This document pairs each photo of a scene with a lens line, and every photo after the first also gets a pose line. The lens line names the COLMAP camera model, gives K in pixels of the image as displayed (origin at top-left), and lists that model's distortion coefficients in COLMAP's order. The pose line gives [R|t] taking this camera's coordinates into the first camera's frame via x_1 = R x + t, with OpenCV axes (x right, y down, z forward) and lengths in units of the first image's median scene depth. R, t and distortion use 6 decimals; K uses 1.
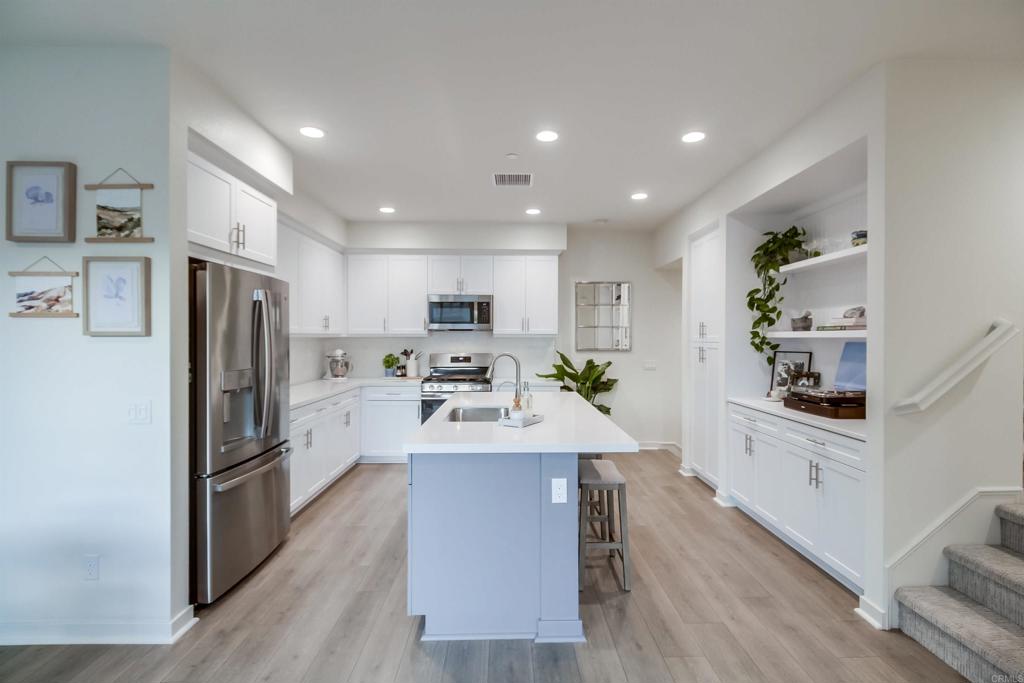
lens RADIAL K [[482.3, 0, 534.1], [0, 482.3, 333.5], [0, 0, 1]] dist [0.019697, -0.011562]
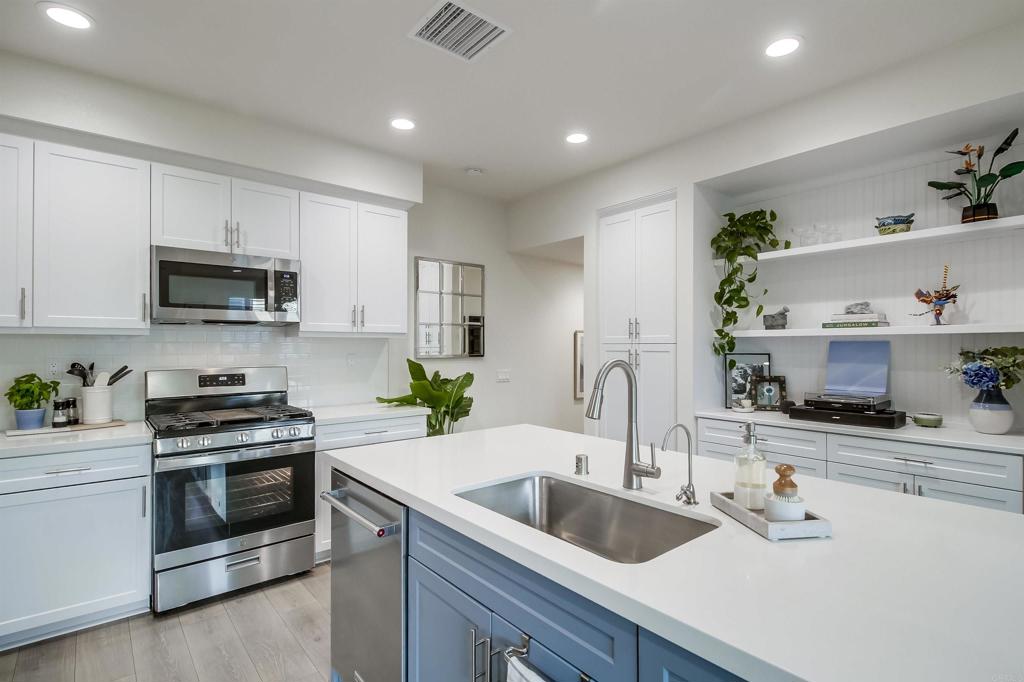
lens RADIAL K [[482.3, 0, 517.4], [0, 482.3, 343.3], [0, 0, 1]] dist [0.019697, -0.011562]
pose [[0.779790, 0.001910, 0.626038, -0.327567], [-0.001779, 0.999998, -0.000835, 0.020092], [-0.626039, -0.000463, 0.779792, 0.556696]]
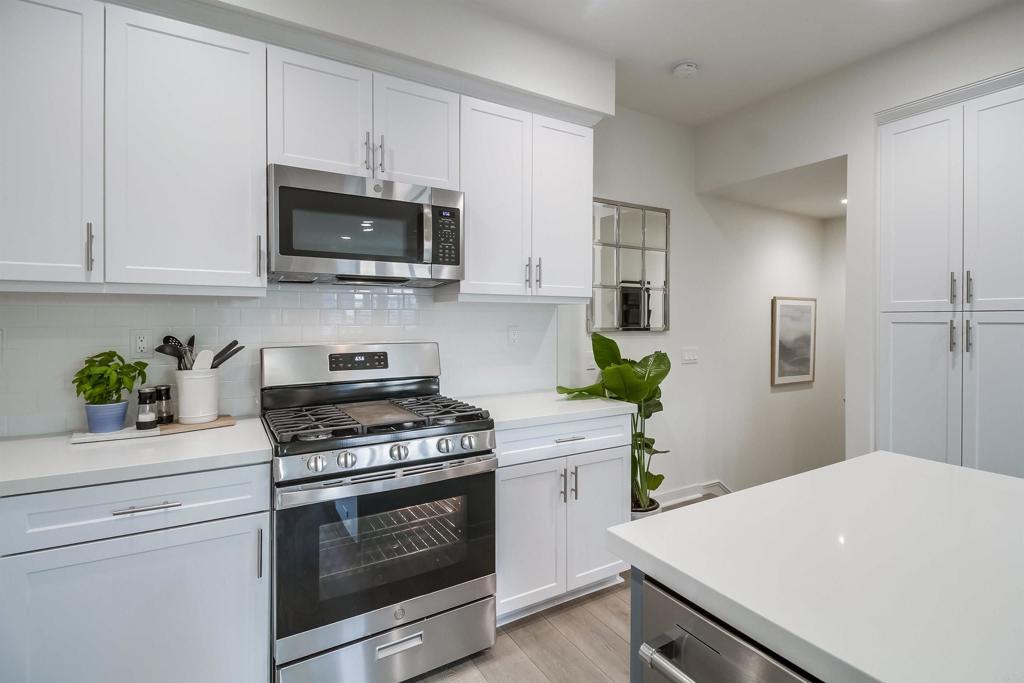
lens RADIAL K [[482.3, 0, 545.7], [0, 482.3, 321.5], [0, 0, 1]] dist [0.019697, -0.011562]
pose [[0.850309, -0.001610, 0.526281, -0.320559], [-0.004364, 0.999939, 0.010111, 0.026897], [-0.526266, -0.010894, 0.850250, 0.858134]]
